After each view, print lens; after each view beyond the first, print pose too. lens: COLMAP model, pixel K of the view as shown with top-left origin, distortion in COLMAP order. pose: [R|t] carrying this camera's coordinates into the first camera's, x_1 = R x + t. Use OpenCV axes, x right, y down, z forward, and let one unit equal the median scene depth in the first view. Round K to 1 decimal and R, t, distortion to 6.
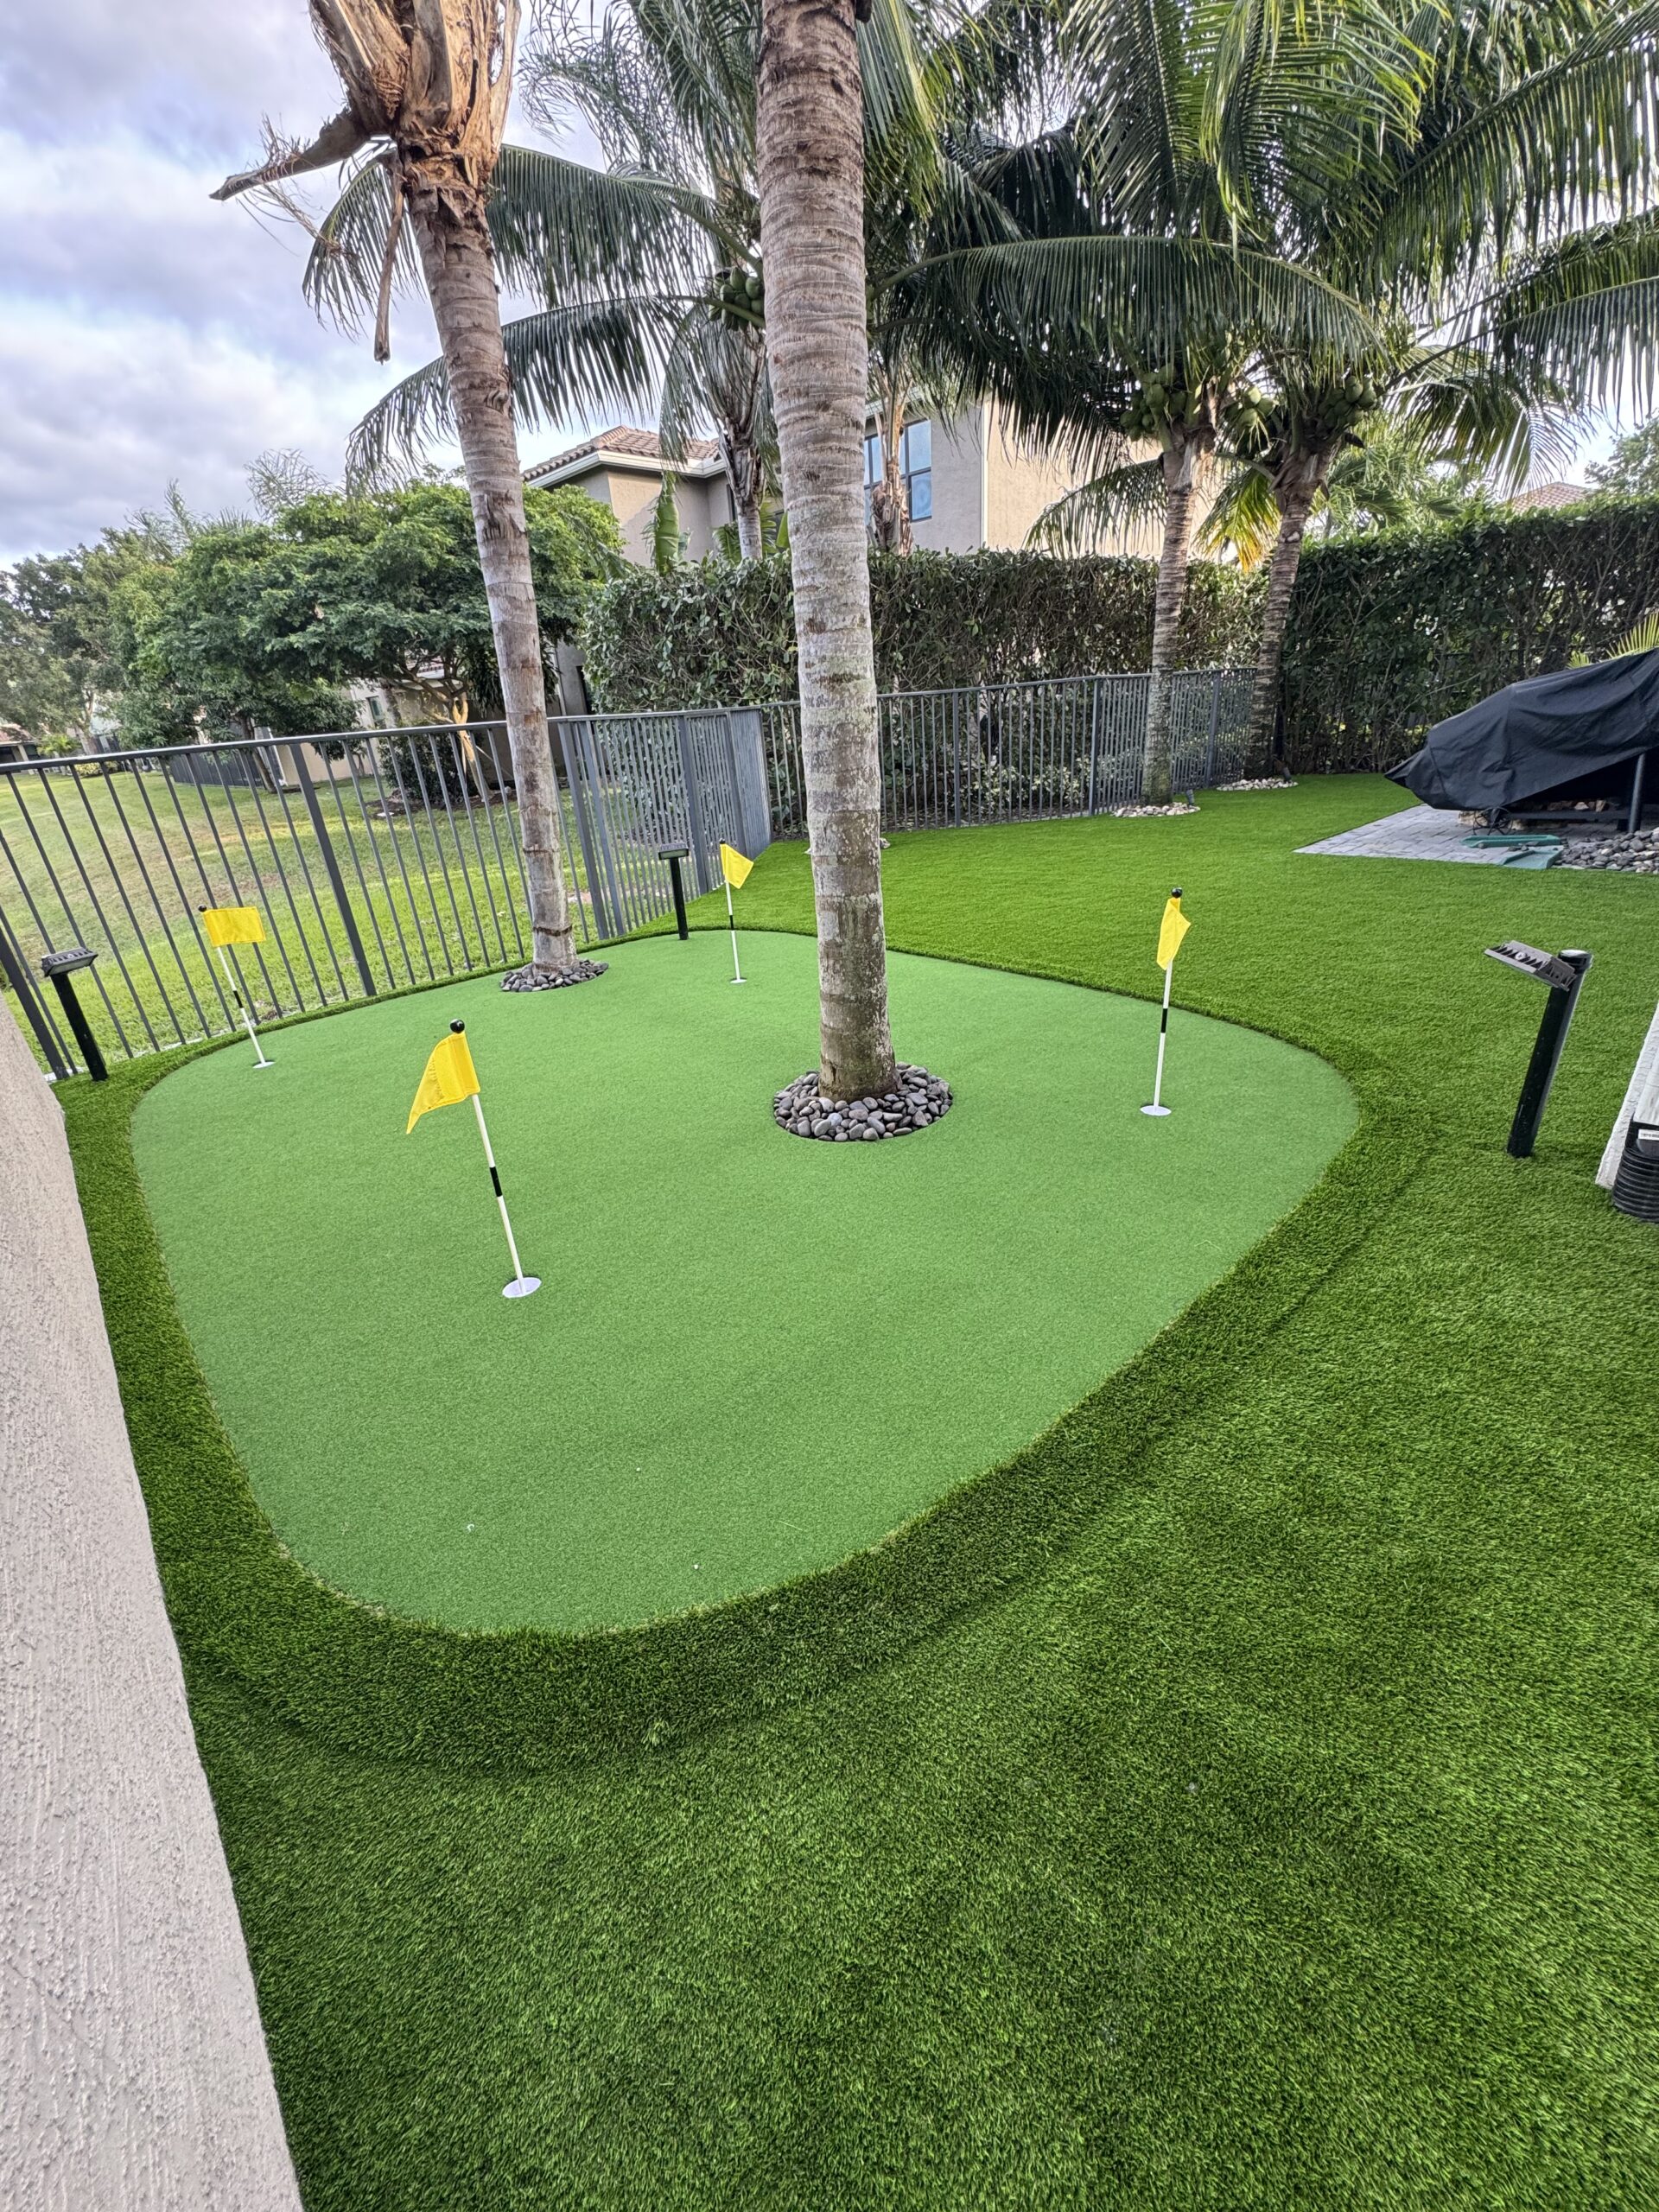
lens RADIAL K [[881.4, 0, 832.3], [0, 881.4, 1108.2], [0, 0, 1]] dist [-0.004208, 0.000492]
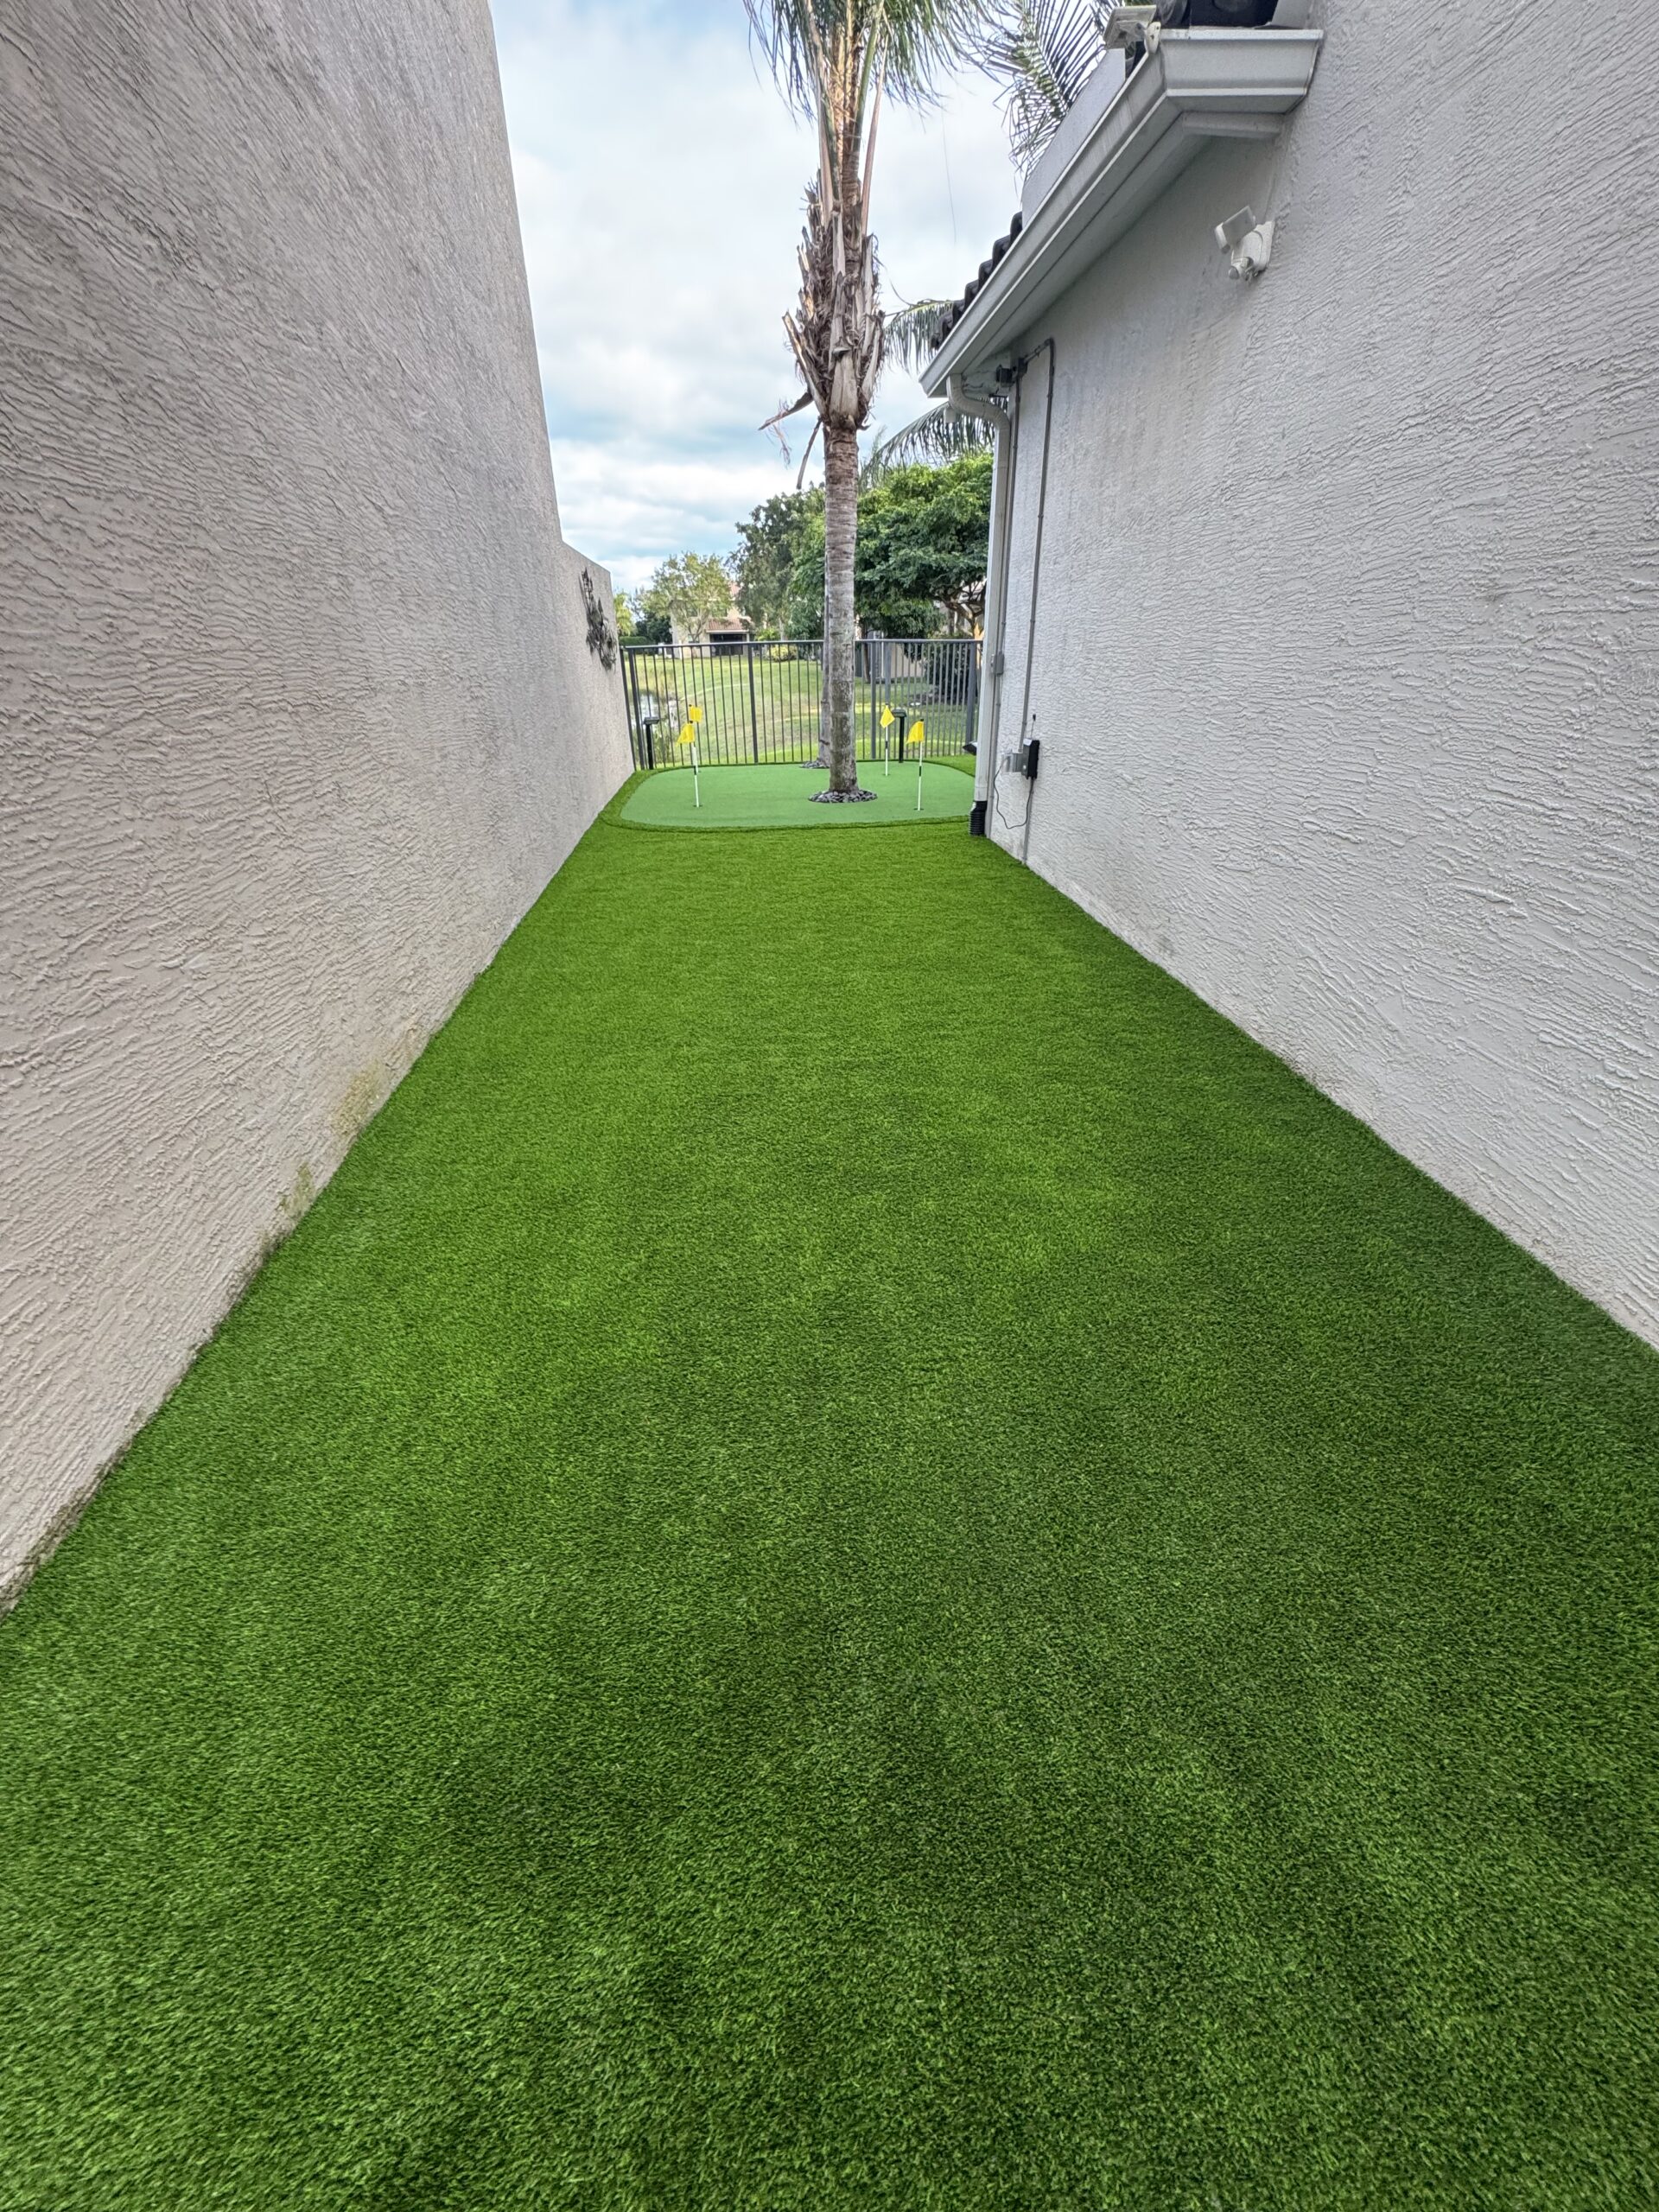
lens RADIAL K [[881.4, 0, 832.3], [0, 881.4, 1108.2], [0, 0, 1]] dist [-0.004208, 0.000492]
pose [[0.804095, 0.328008, -0.495824, 0.254784], [-0.289825, 0.944479, 0.154792, 0.074520], [0.519069, 0.019235, 0.854516, -0.194432]]
